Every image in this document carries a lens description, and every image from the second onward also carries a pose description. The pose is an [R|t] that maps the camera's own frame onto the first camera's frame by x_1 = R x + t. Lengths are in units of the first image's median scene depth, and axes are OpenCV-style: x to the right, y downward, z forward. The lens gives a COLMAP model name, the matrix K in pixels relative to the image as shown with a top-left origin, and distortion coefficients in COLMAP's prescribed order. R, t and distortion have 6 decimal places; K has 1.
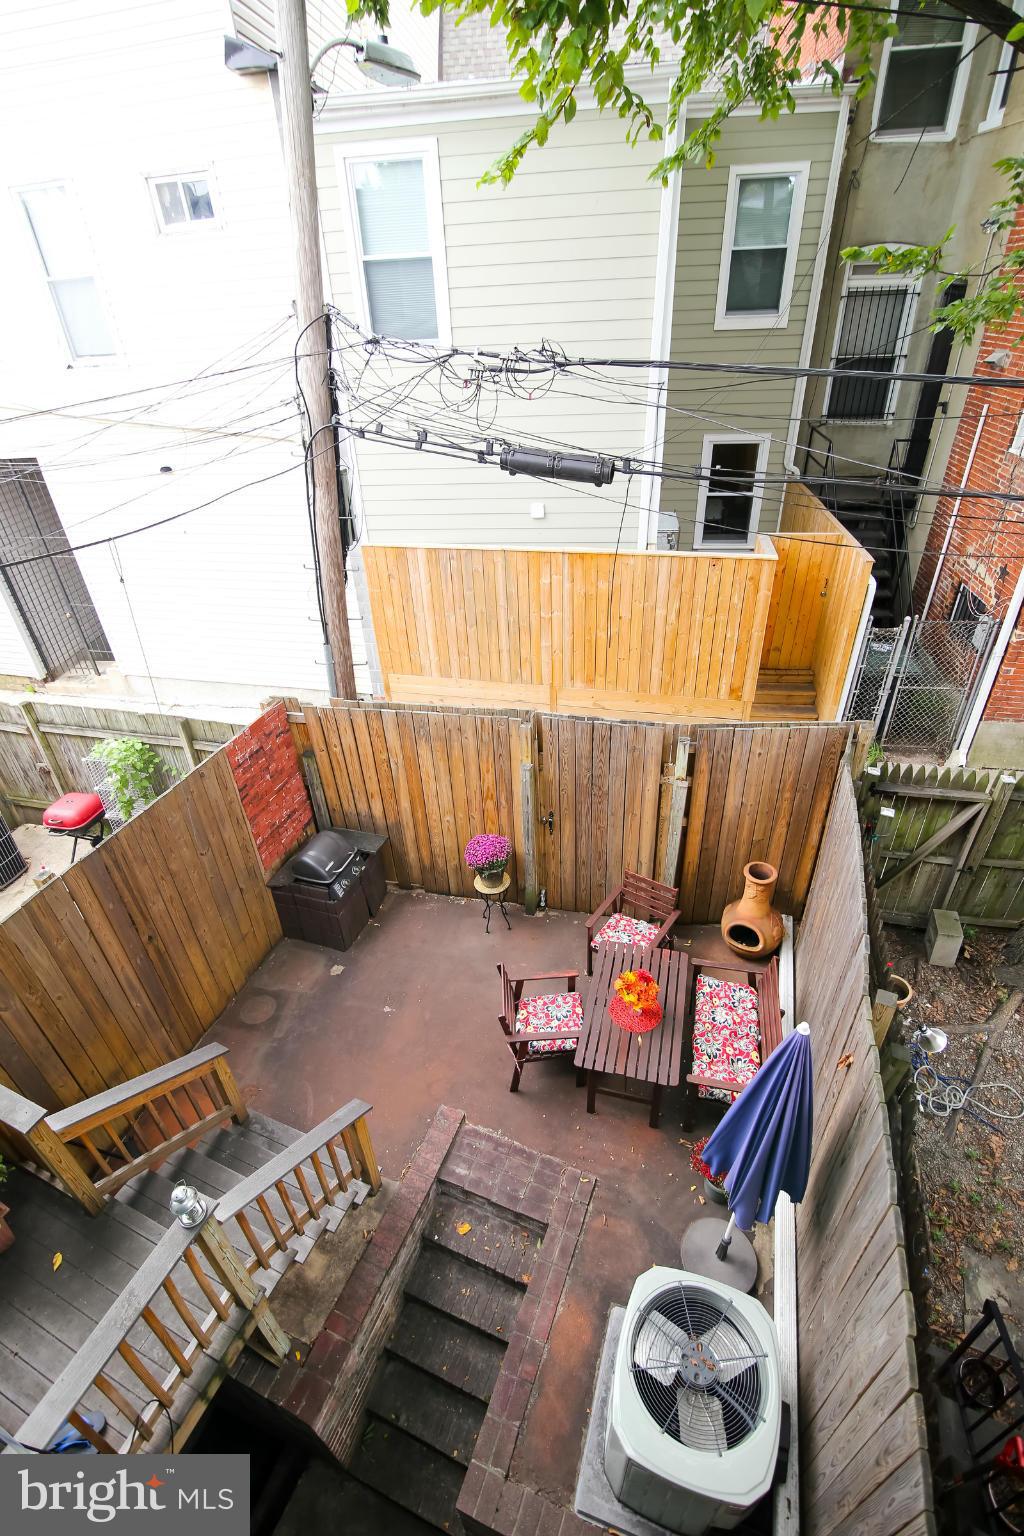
lens RADIAL K [[700.4, 0, 513.4], [0, 700.4, 768.8], [0, 0, 1]] dist [-0.022767, 0.001776]
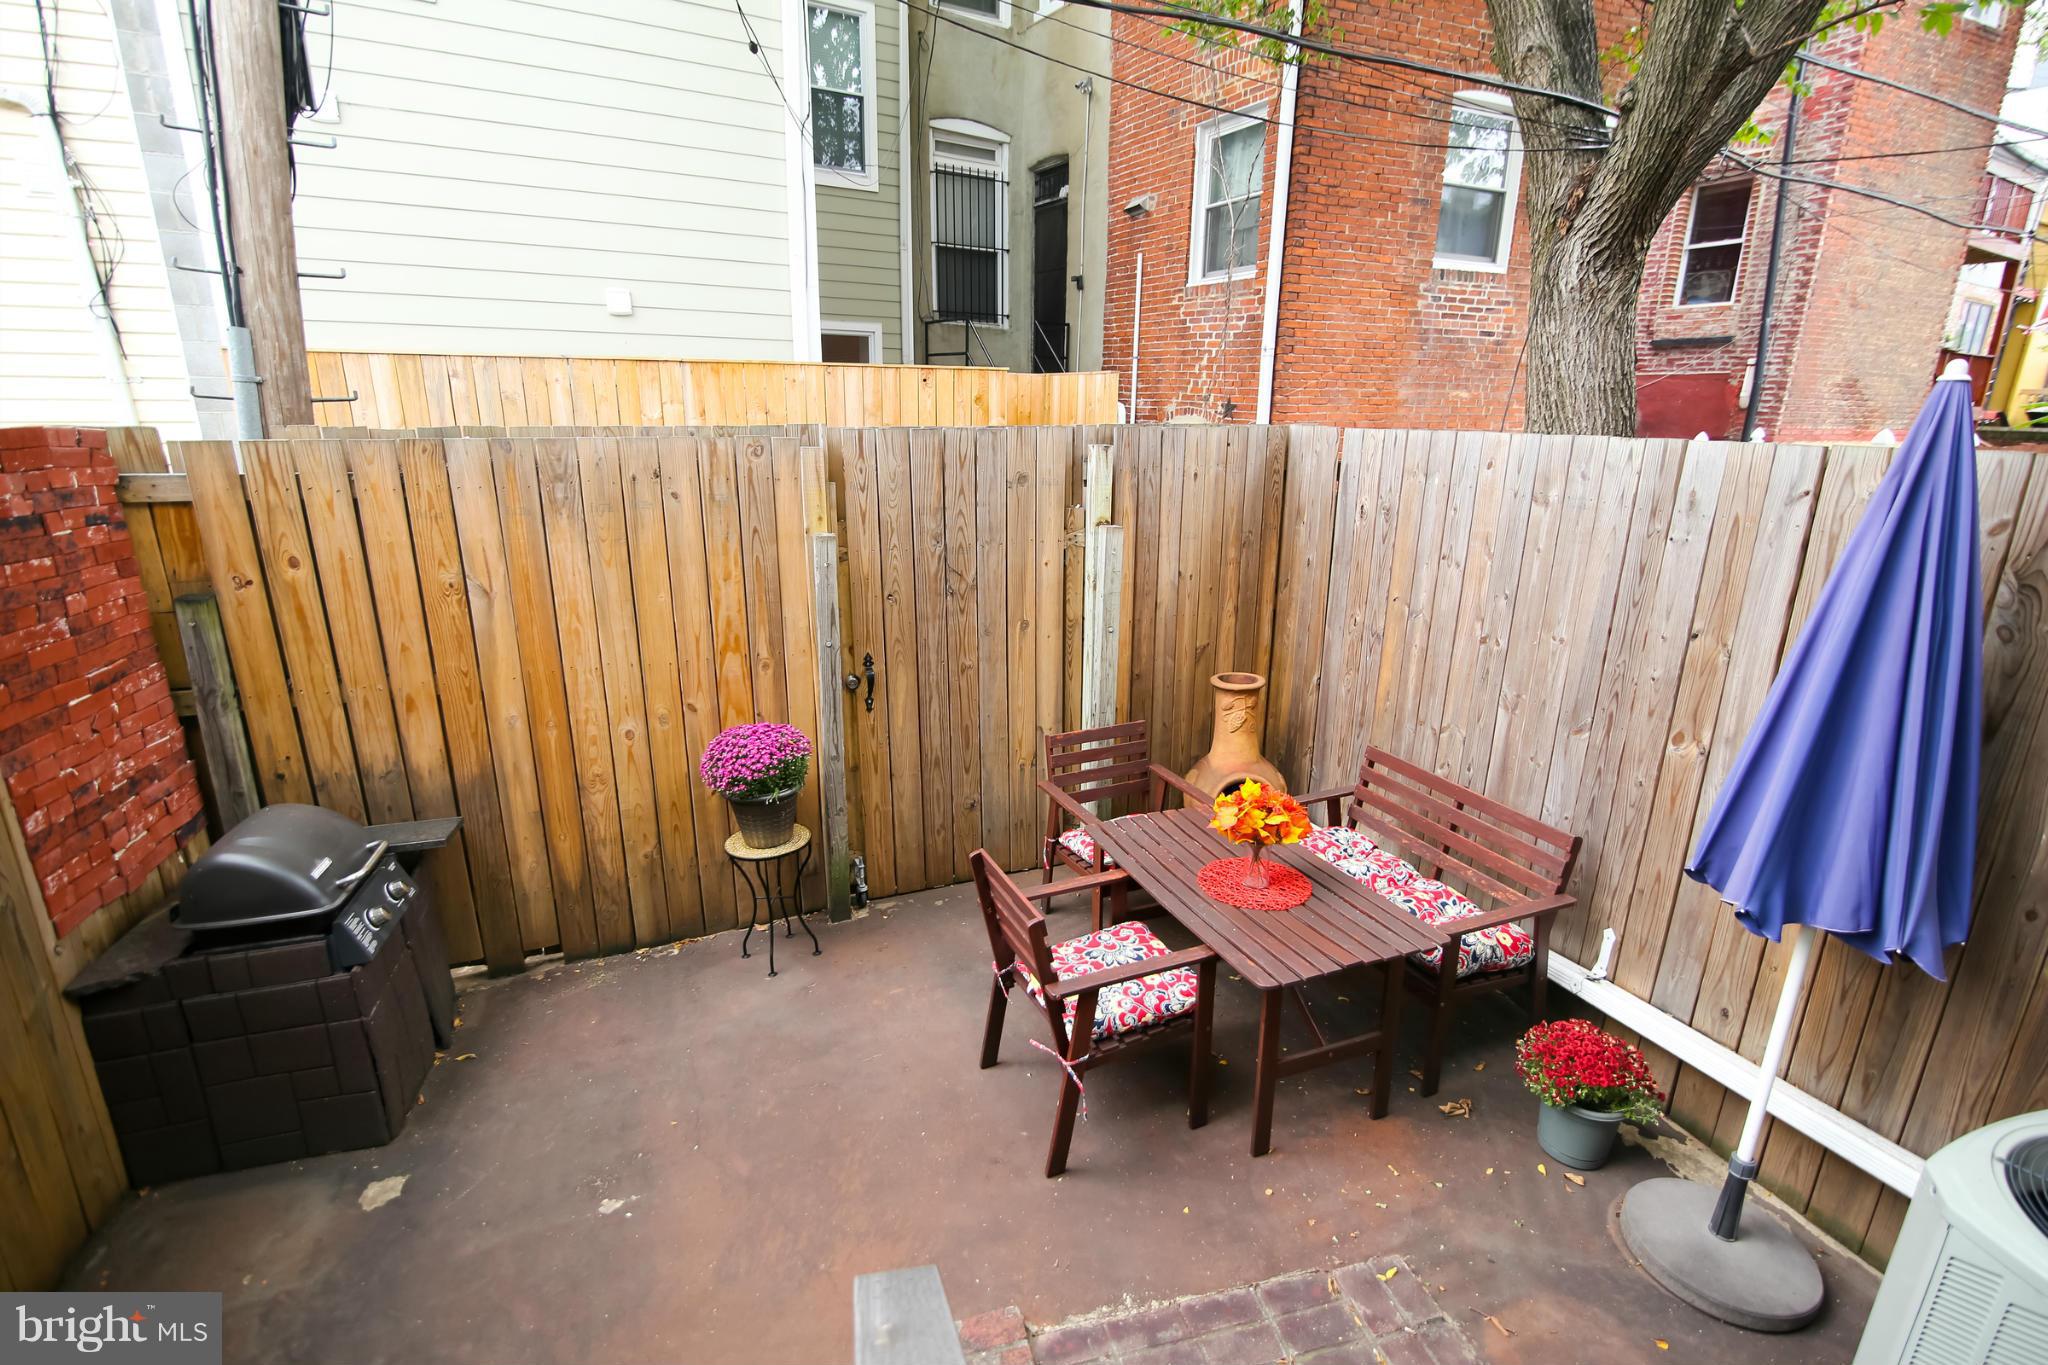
lens RADIAL K [[933.9, 0, 1025.5], [0, 933.9, 686.9], [0, 0, 1]] dist [-0.022767, 0.001776]
pose [[0.803584, -0.117403, 0.583497, -0.234794], [0.290917, 0.932743, -0.212974, 0.247938], [-0.519249, 0.340892, 0.783692, 0.433791]]
